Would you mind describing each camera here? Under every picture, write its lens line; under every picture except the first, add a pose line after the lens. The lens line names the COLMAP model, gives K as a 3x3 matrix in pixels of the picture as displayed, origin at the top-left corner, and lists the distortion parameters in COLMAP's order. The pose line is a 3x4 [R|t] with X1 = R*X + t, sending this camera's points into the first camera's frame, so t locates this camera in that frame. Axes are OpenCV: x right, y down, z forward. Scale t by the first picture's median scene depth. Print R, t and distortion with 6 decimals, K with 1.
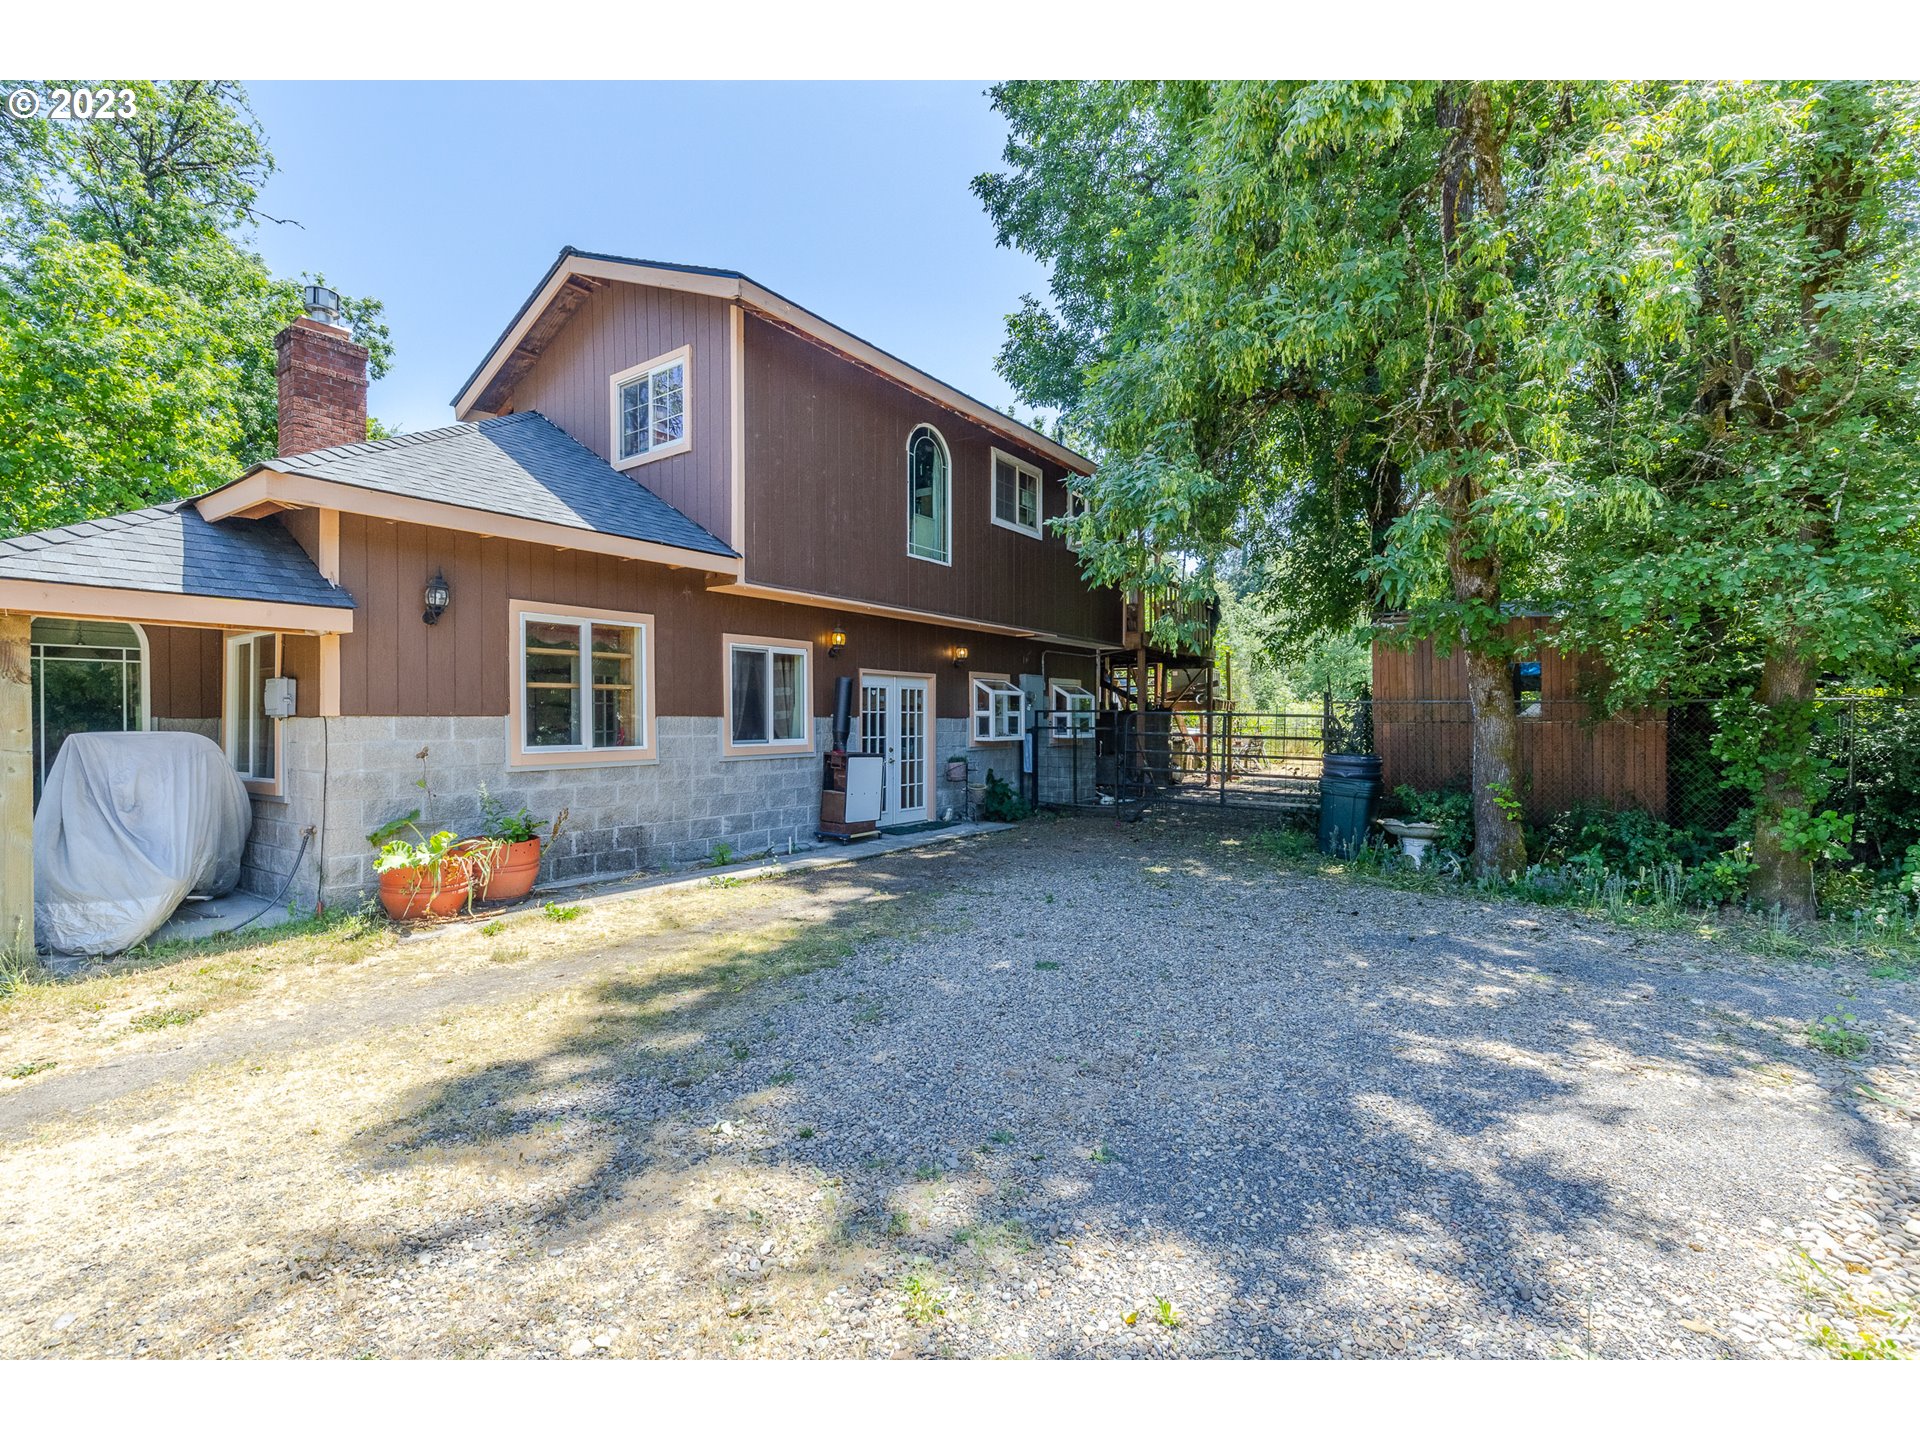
lens RADIAL K [[870.2, 0, 958.8], [0, 870.2, 718.6], [0, 0, 1]] dist [0.010565, -0.001751]
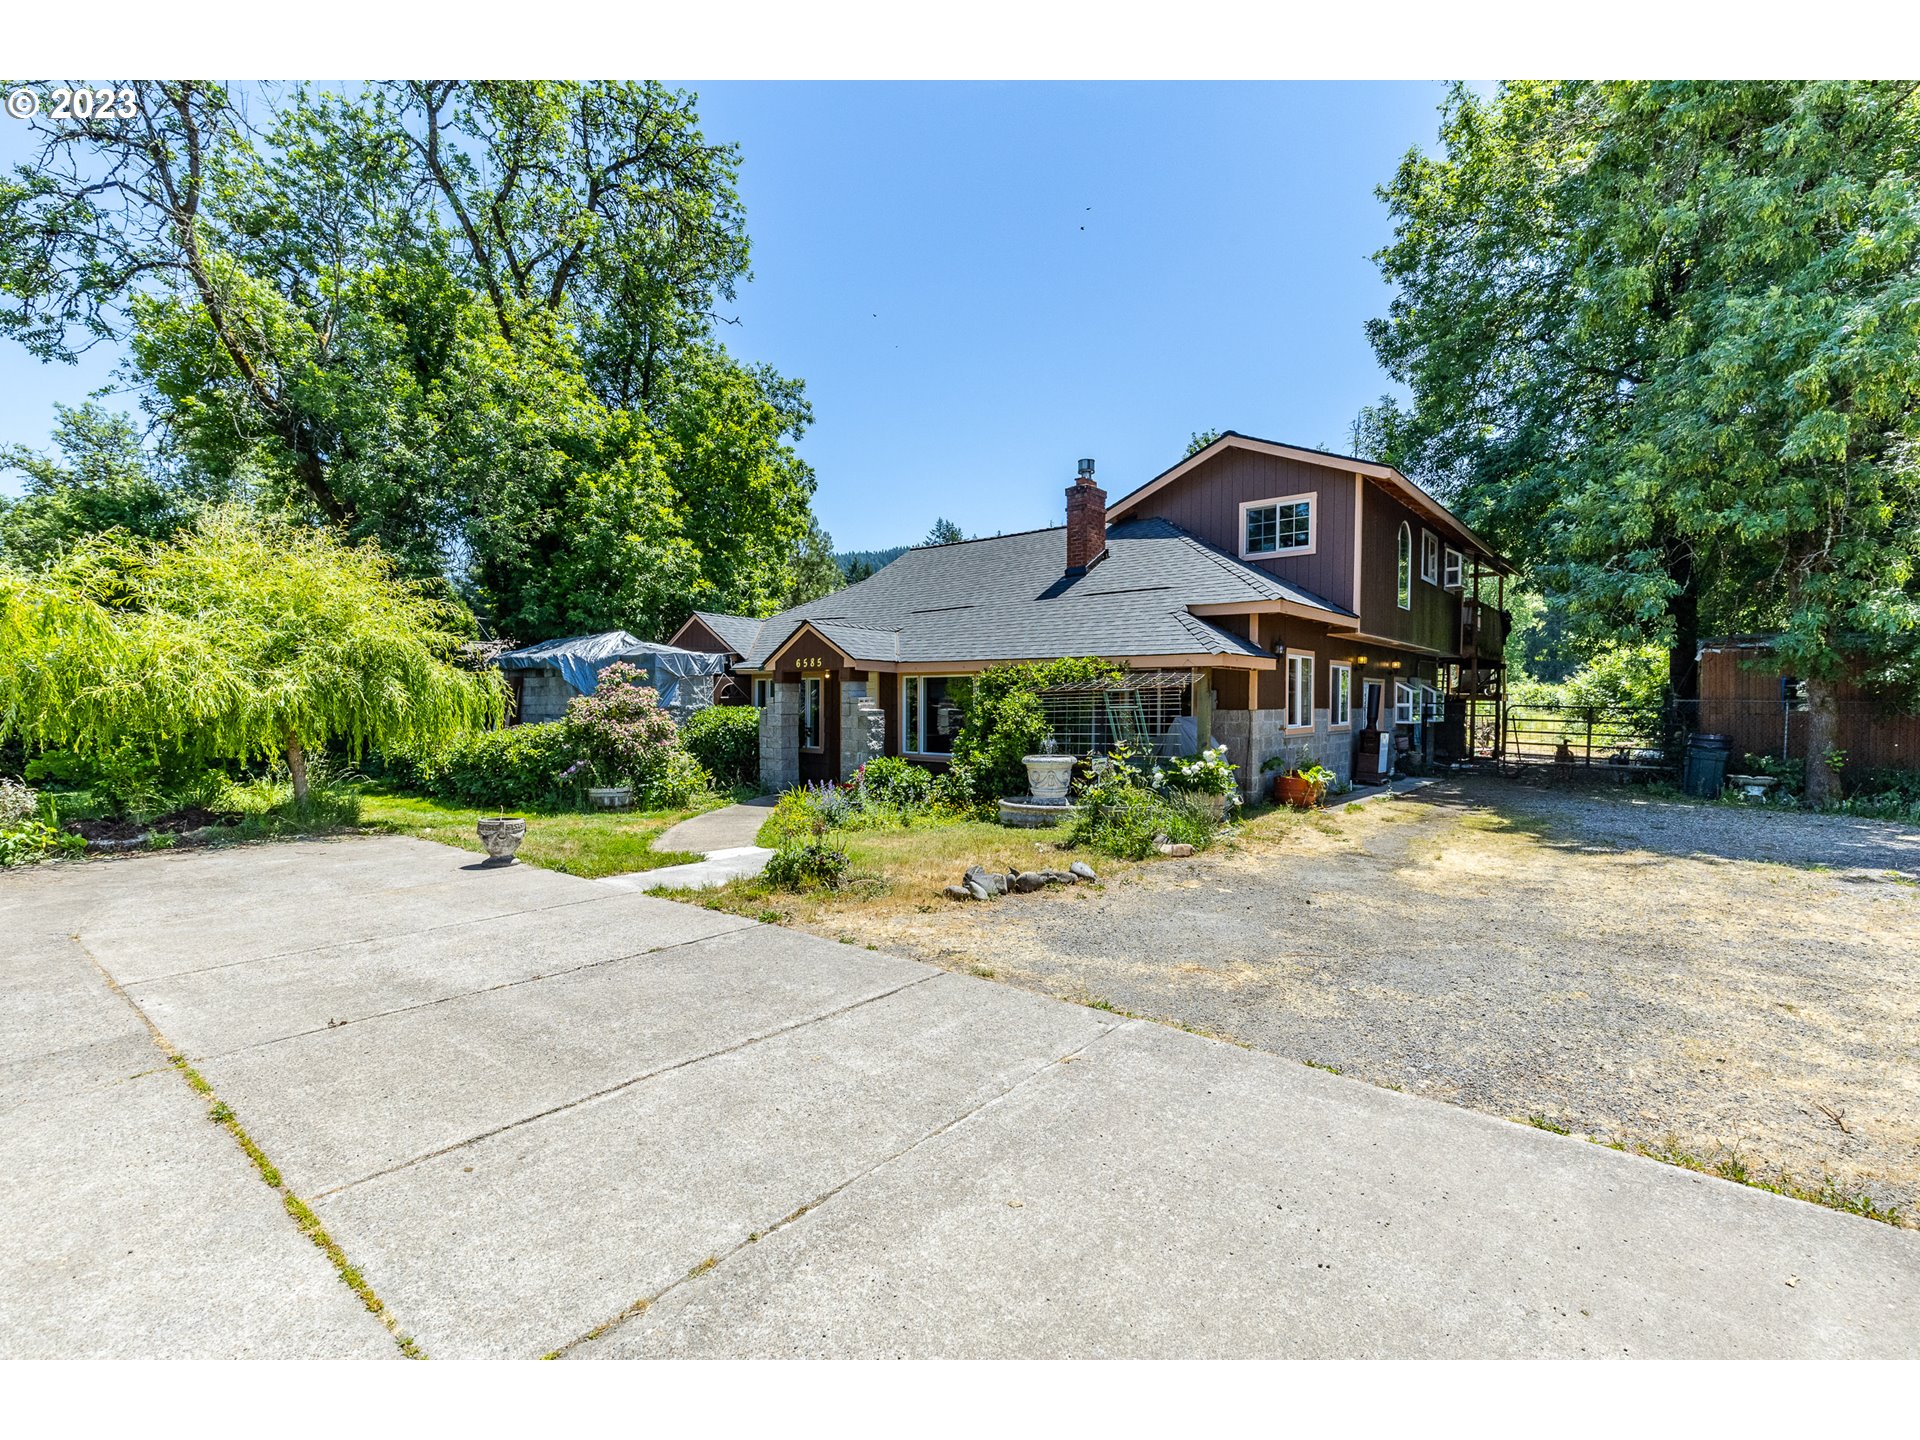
lens RADIAL K [[870.2, 0, 963.2], [0, 870.2, 719.1], [0, 0, 1]] dist [0.010565, -0.001751]
pose [[0.997248, 0.008518, -0.073652, -0.802410], [-0.006779, 0.999693, 0.023836, -0.016049], [0.073833, -0.023271, 0.996999, -0.712348]]
